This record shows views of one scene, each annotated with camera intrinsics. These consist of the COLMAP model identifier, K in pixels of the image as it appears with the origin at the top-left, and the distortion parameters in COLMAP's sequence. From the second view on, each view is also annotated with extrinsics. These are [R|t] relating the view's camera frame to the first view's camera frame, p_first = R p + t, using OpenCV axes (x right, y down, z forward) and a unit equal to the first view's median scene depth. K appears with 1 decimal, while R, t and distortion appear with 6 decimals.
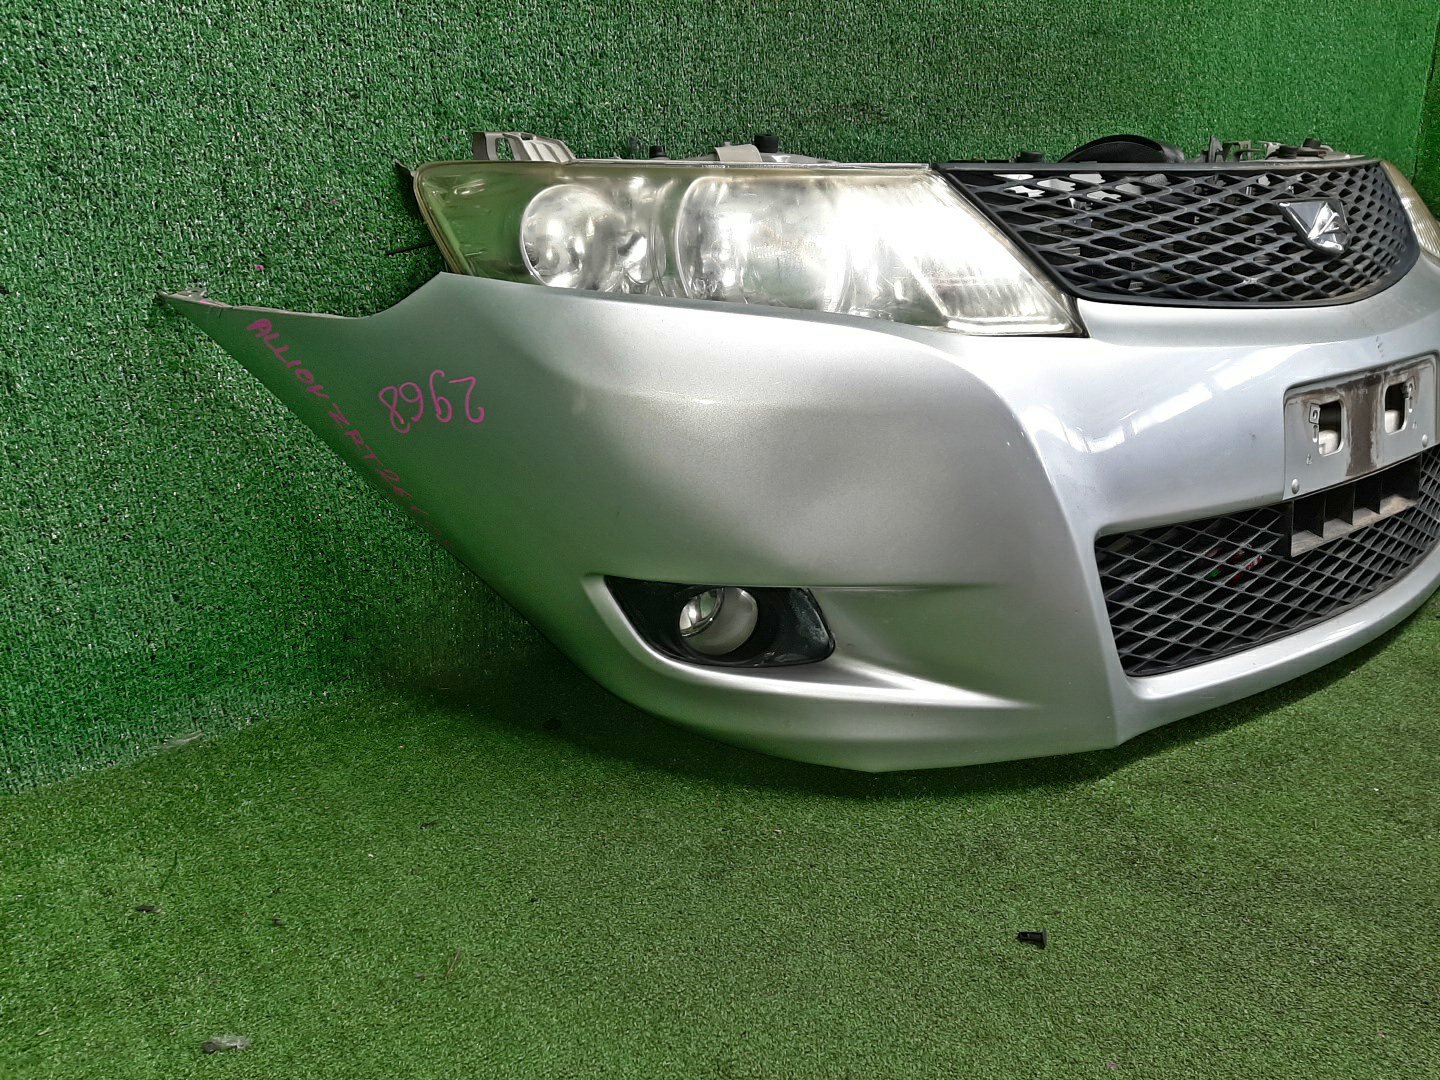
lens RADIAL K [[1308.6, 0, 720.0], [0, 1308.6, 540.0], [0, 0, 1]] dist [0.081057, -0.200503]
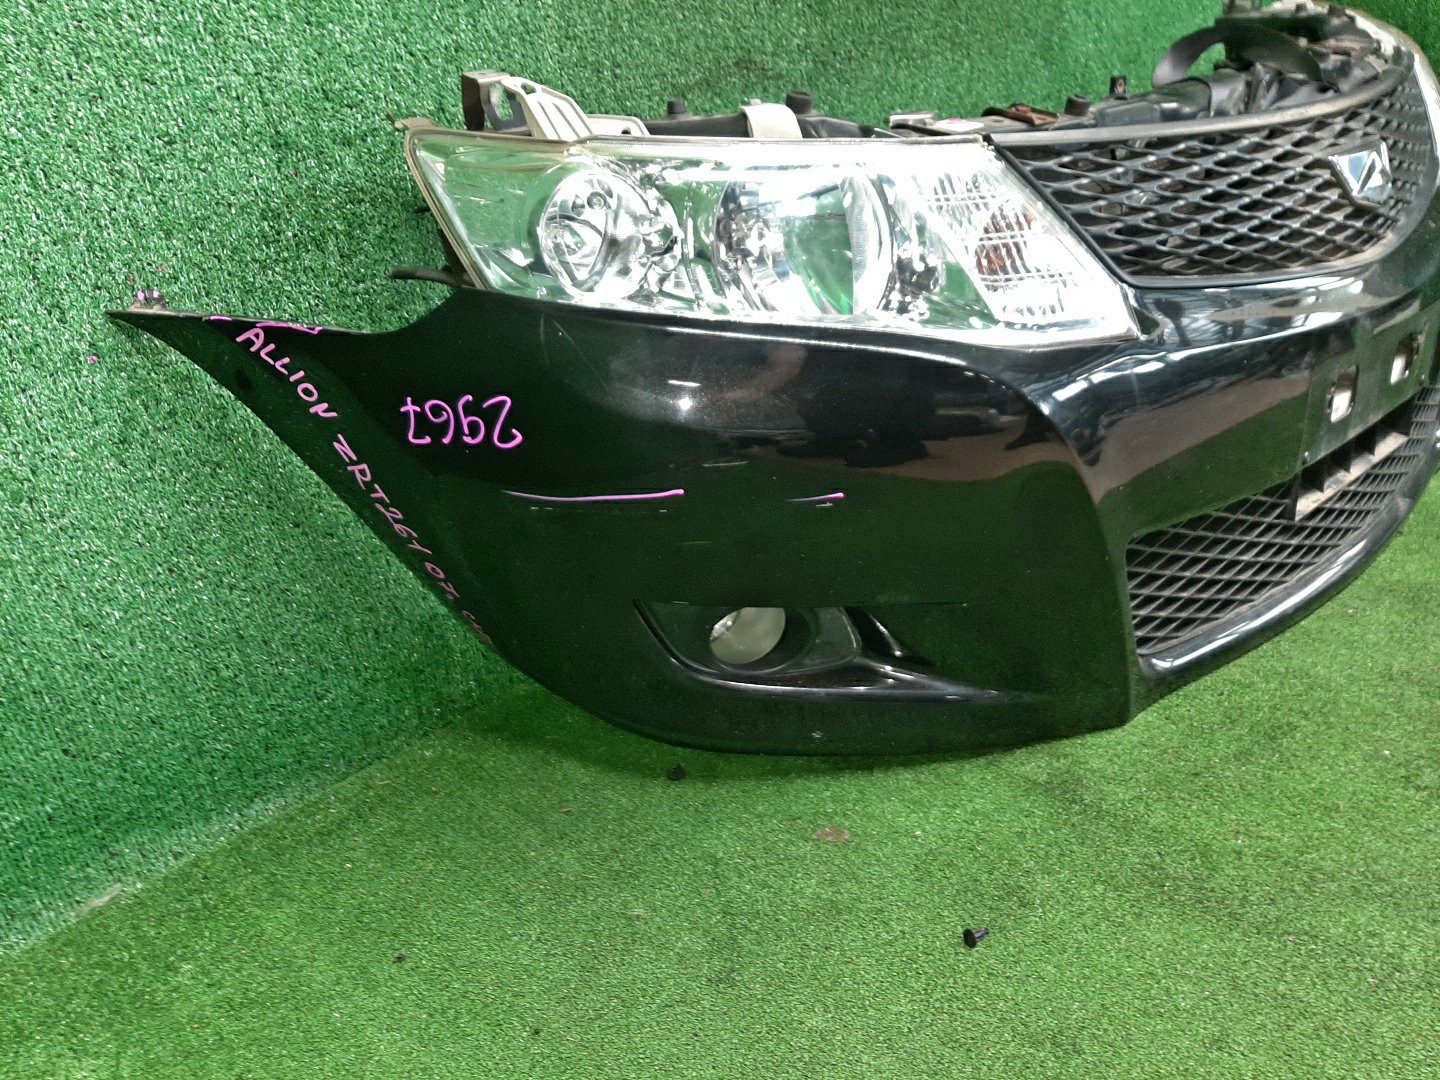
lens RADIAL K [[1308.6, 0, 720.0], [0, 1308.6, 540.0], [0, 0, 1]] dist [0.081057, -0.200503]
pose [[0.988107, -0.136099, 0.071572, -0.027041], [0.131196, 0.988934, 0.069260, -0.094241], [-0.080207, -0.059046, 0.995028, 0.100993]]
